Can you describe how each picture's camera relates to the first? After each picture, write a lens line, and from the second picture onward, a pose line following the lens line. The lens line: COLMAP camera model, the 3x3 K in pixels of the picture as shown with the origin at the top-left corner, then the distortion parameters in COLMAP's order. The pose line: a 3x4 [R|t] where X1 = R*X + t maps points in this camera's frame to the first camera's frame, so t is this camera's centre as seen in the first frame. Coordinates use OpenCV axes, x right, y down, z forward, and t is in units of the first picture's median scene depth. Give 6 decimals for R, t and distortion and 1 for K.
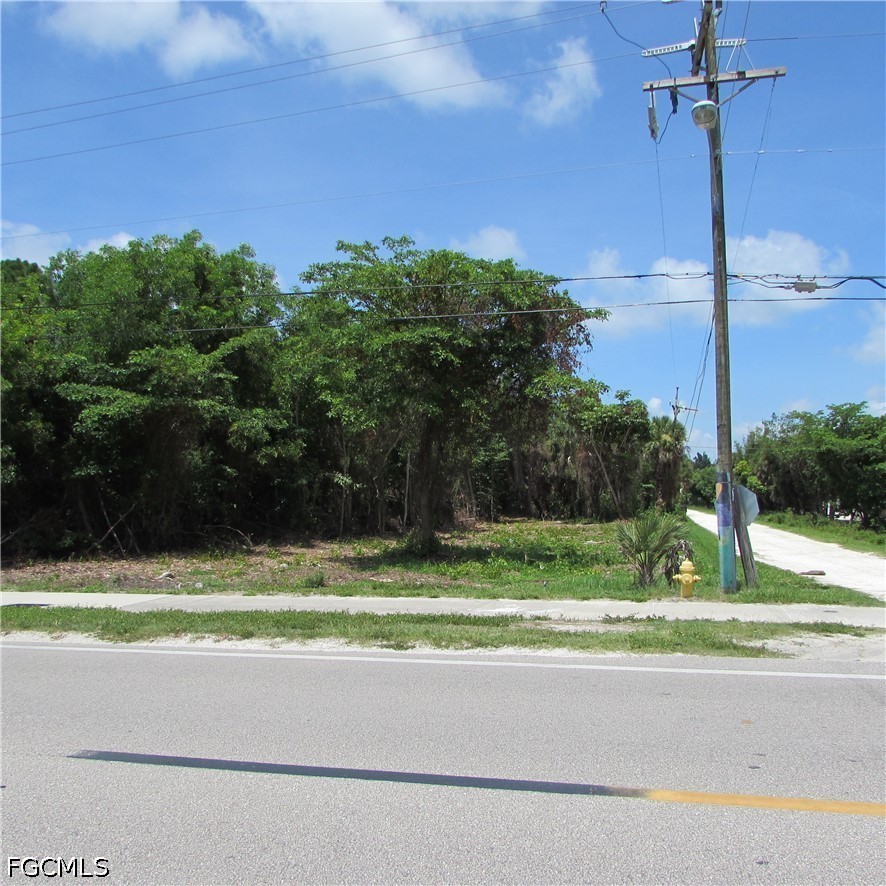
lens RADIAL K [[826.7, 0, 439.3], [0, 826.7, 433.0], [0, 0, 1]] dist [-0.024743, 0.000000]
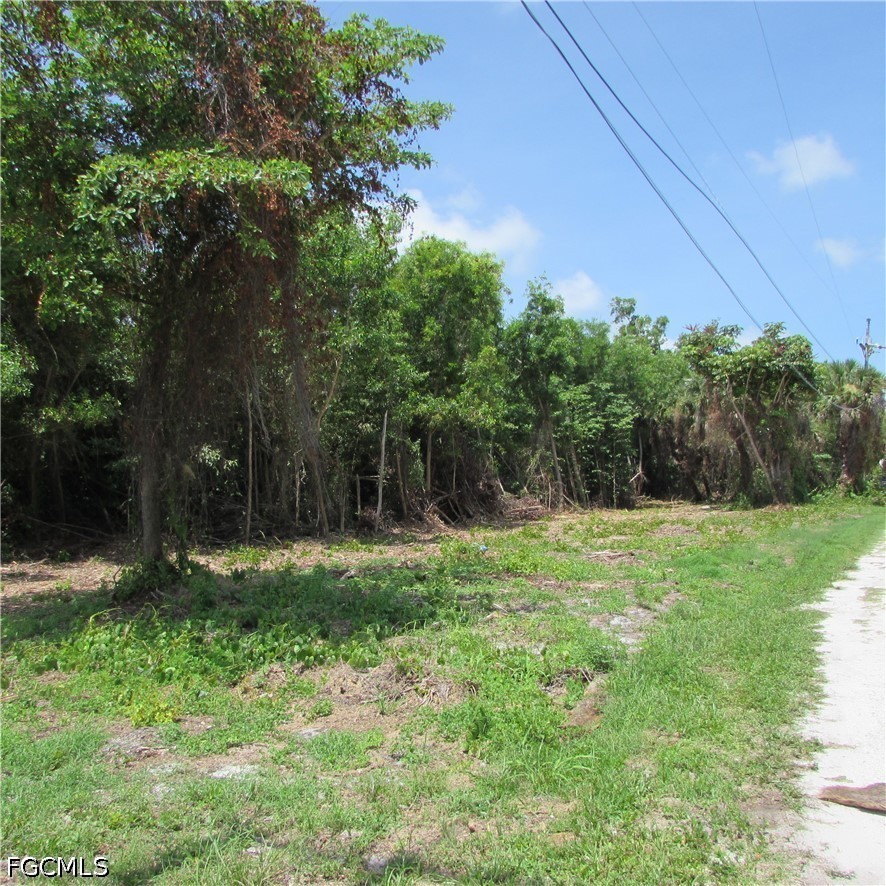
lens RADIAL K [[826.7, 0, 448.9], [0, 826.7, 428.7], [0, 0, 1]] dist [-0.024743, 0.000000]
pose [[0.966642, -0.033650, -0.253911, 0.272577], [0.037925, 0.999209, 0.011959, 0.042902], [0.253308, -0.021190, 0.967154, 0.510335]]
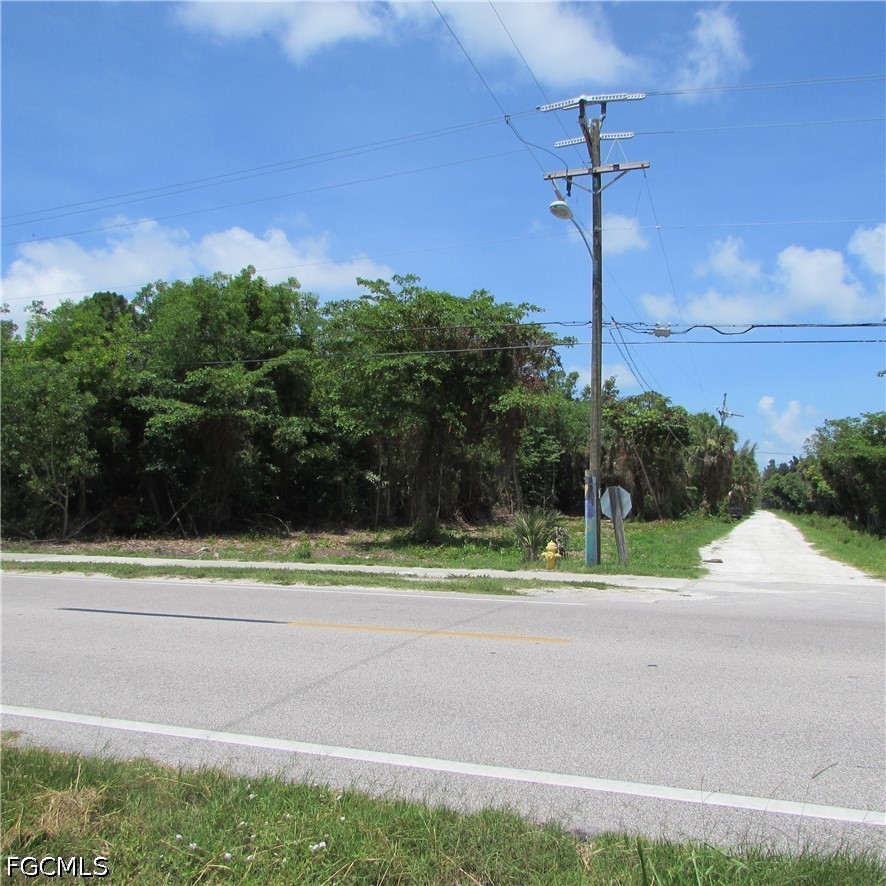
lens RADIAL K [[826.7, 0, 440.8], [0, 826.7, 427.6], [0, 0, 1]] dist [-0.024743, 0.000000]
pose [[0.992906, 0.009066, -0.118559, 0.136950], [-0.009671, 0.999943, -0.004524, -0.011073], [0.118511, 0.005638, 0.992937, -0.169728]]
